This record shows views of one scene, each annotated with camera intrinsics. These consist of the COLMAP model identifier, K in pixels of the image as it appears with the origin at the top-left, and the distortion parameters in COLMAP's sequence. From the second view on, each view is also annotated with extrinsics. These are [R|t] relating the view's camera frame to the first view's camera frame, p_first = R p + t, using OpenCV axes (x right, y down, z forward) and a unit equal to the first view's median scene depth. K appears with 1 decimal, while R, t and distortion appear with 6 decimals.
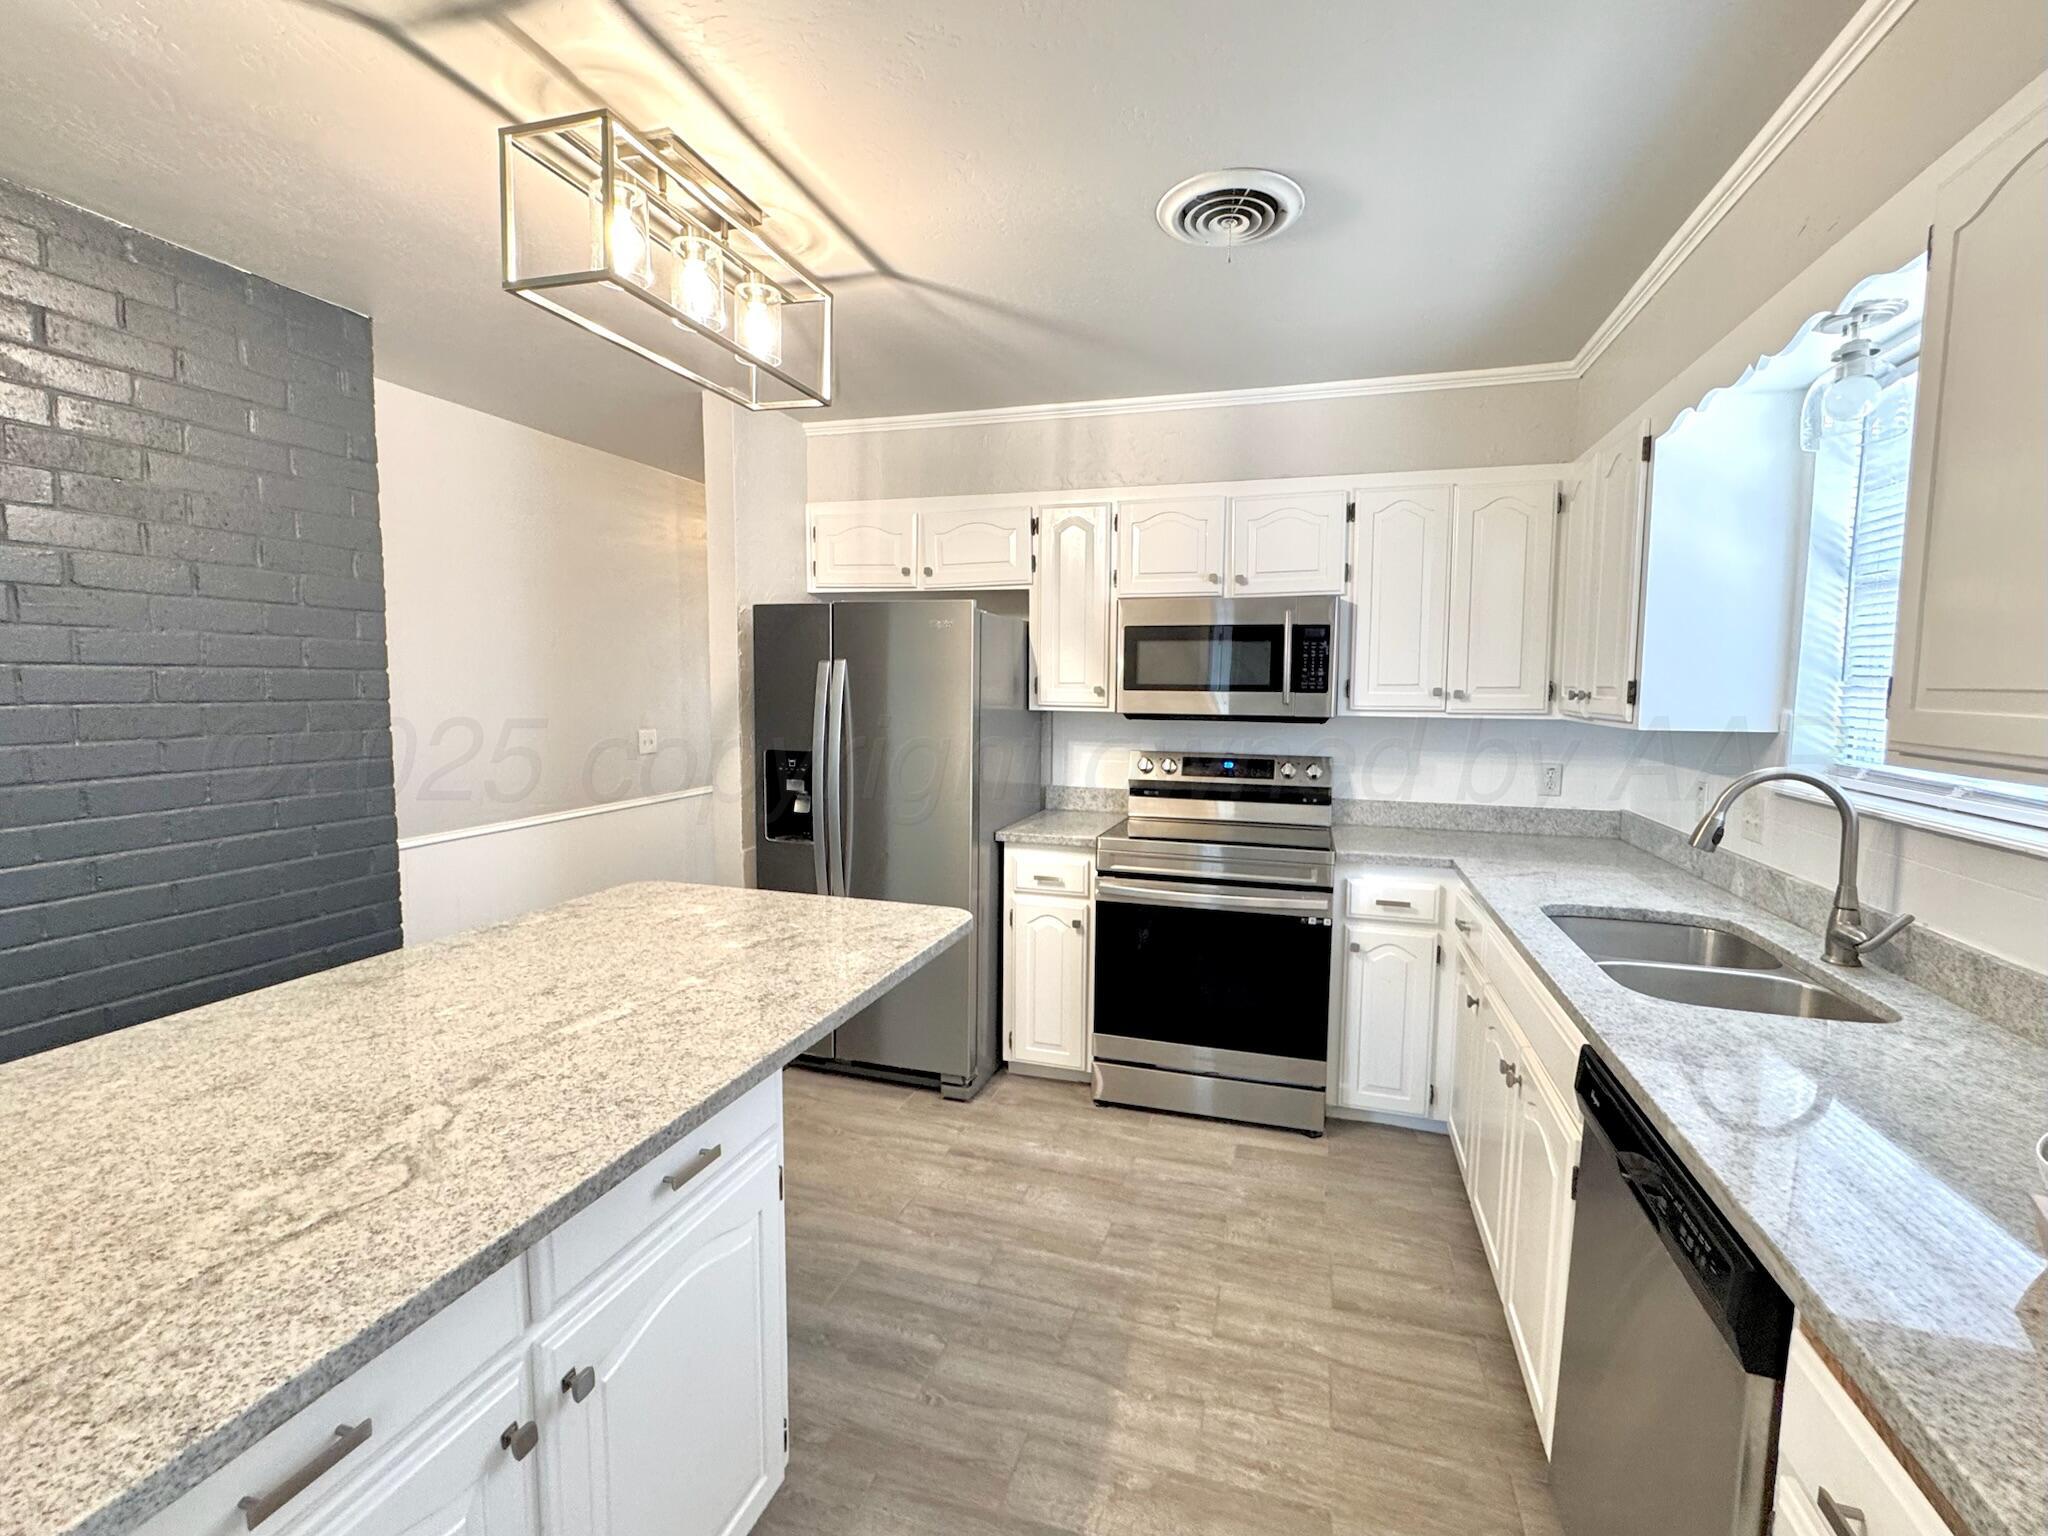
lens RADIAL K [[917.7, 0, 1021.2], [0, 917.7, 762.0], [0, 0, 1]] dist [-0.000259, 0.000272]
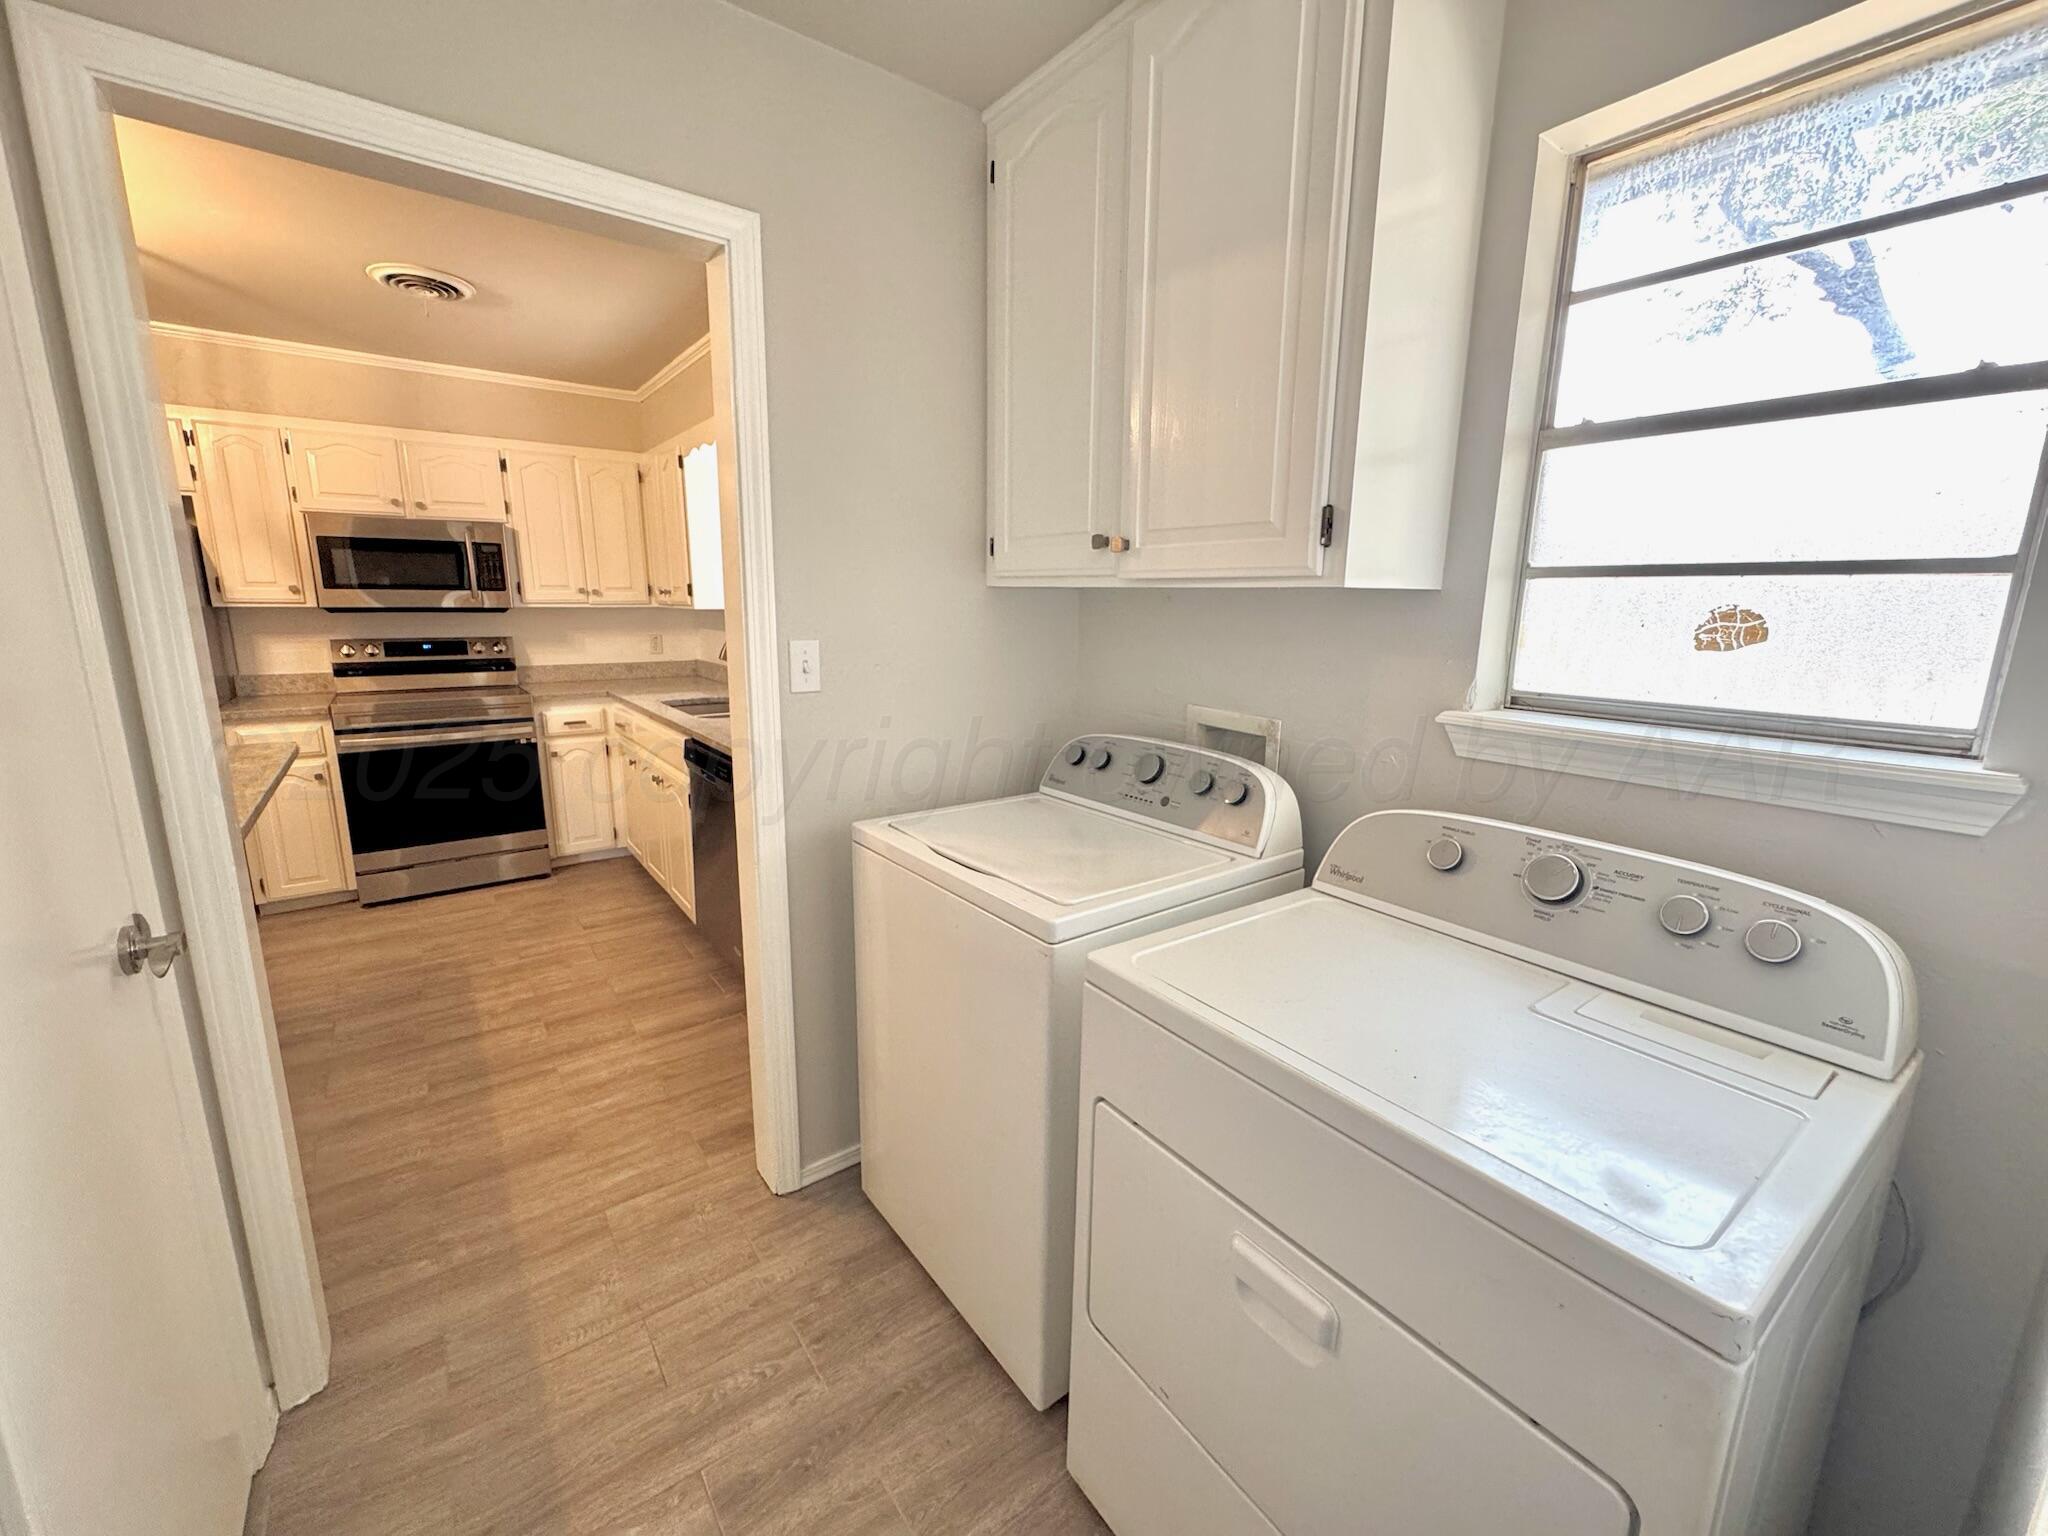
lens RADIAL K [[835.9, 0, 1026.5], [0, 835.9, 764.2], [0, 0, 1]] dist [-0.000623, 0.000142]
pose [[0.585631, -0.162663, 0.794089, -0.324185], [0.065088, 0.985931, 0.153958, 0.052633], [-0.807960, -0.038477, 0.587979, -0.535578]]
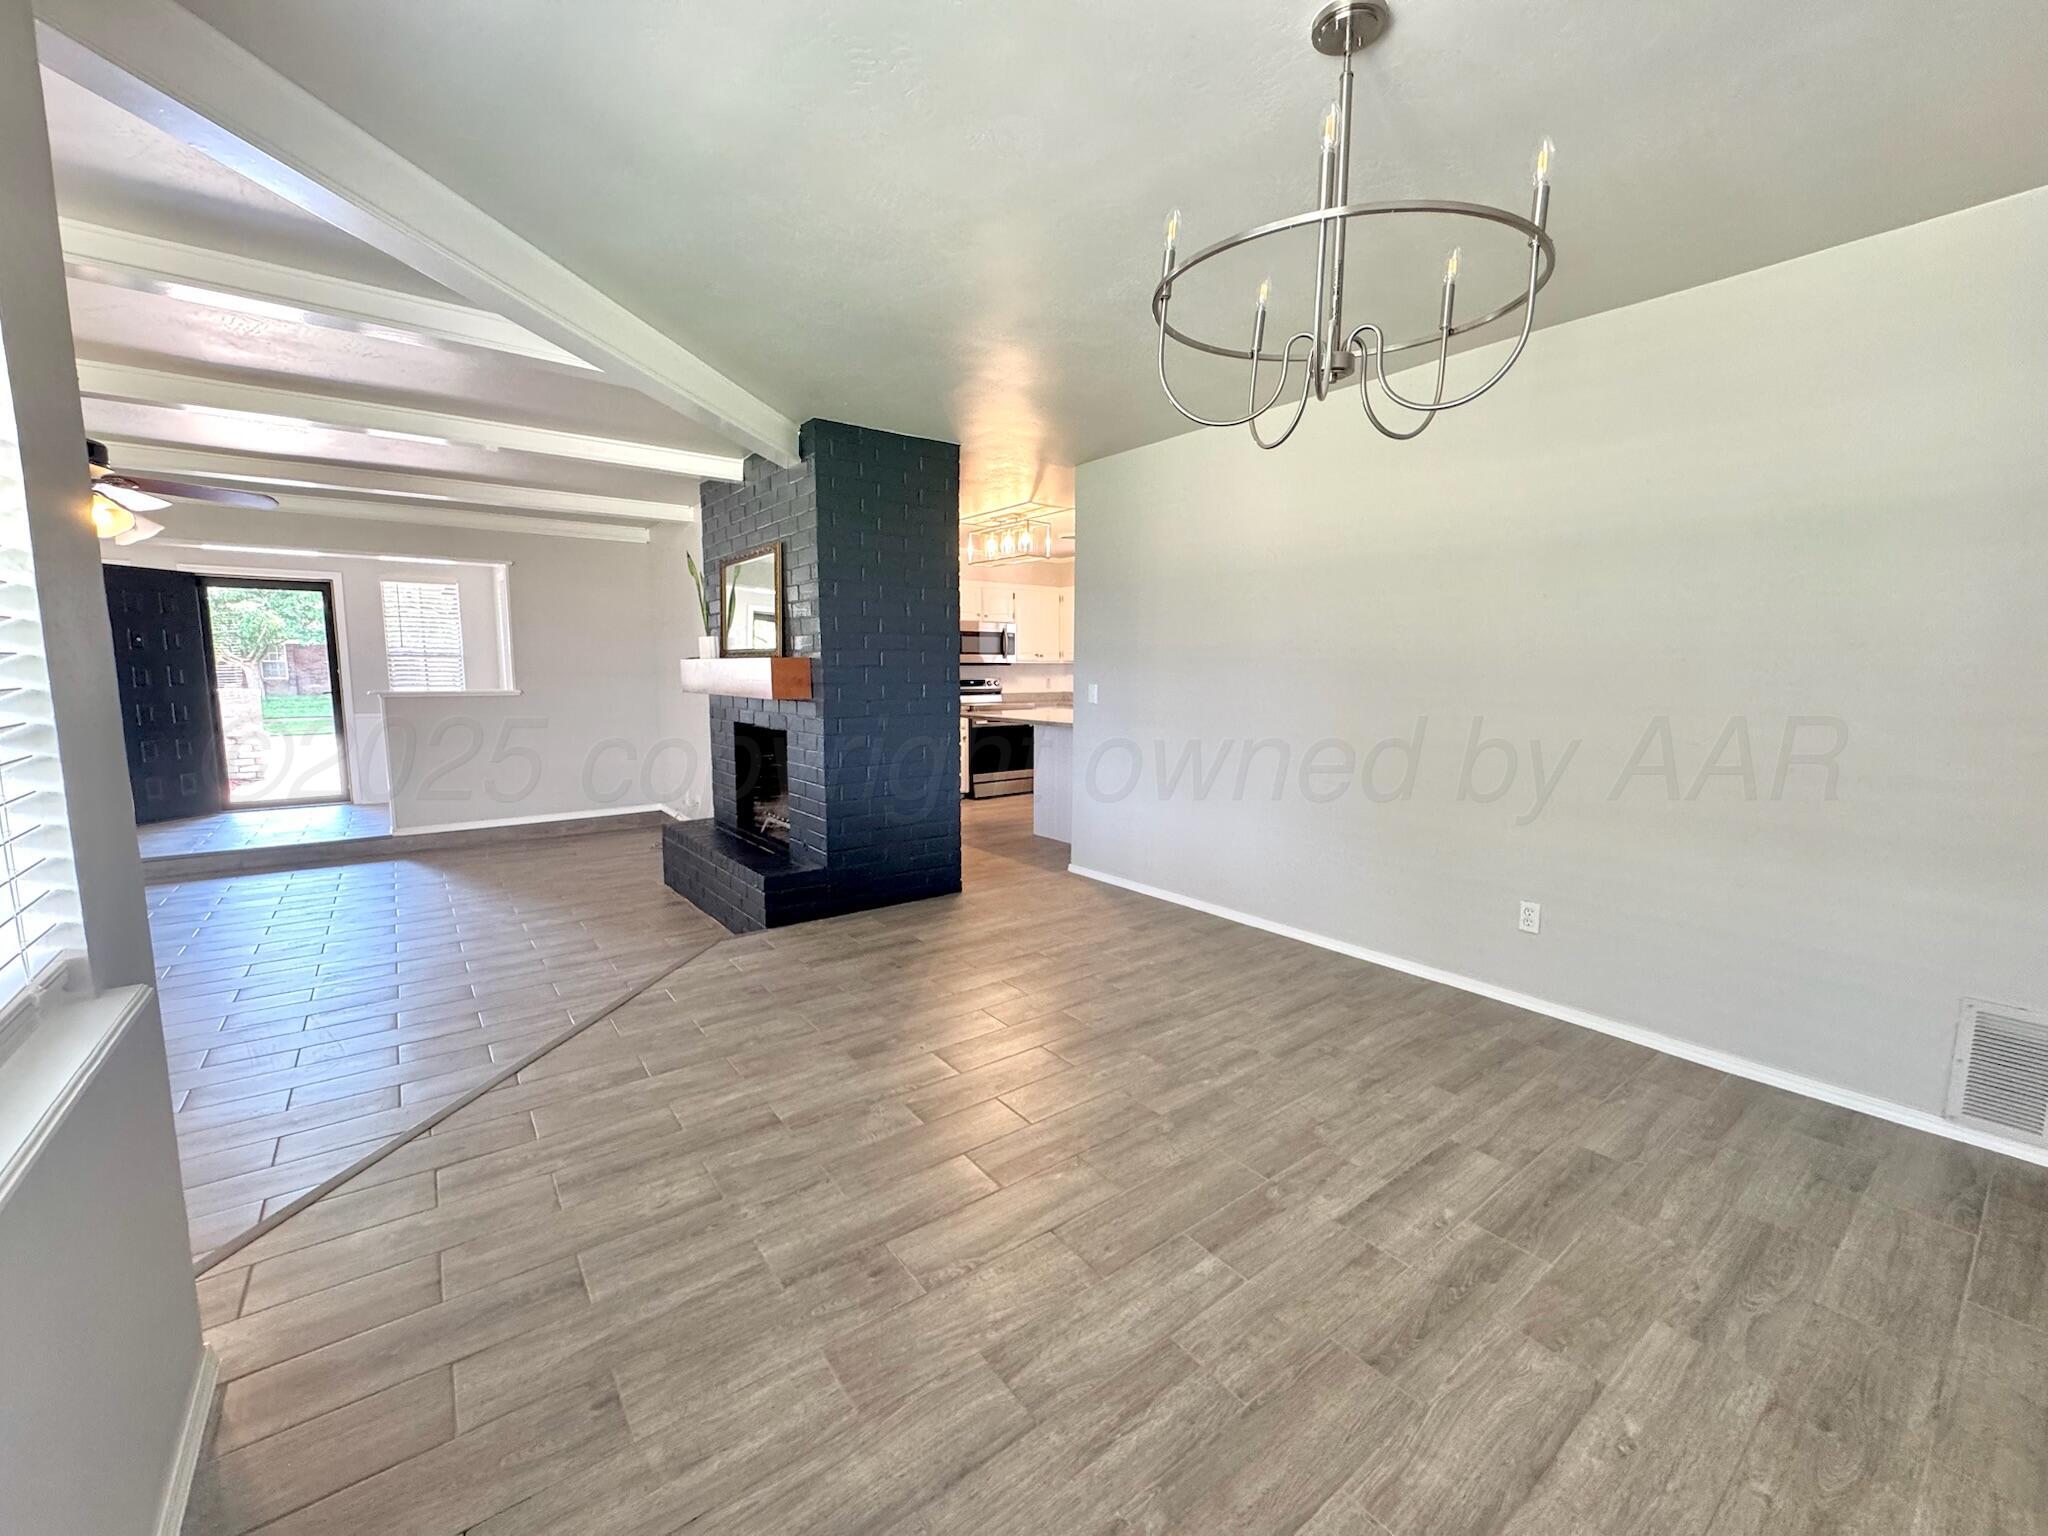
lens RADIAL K [[835.9, 0, 1026.5], [0, 835.9, 764.2], [0, 0, 1]] dist [-0.000623, 0.000142]
pose [[0.570668, -0.105284, 0.814403, -2.204859], [0.072666, 0.994331, 0.077626, 0.082033], [-0.817959, 0.014881, 0.575084, -0.713565]]
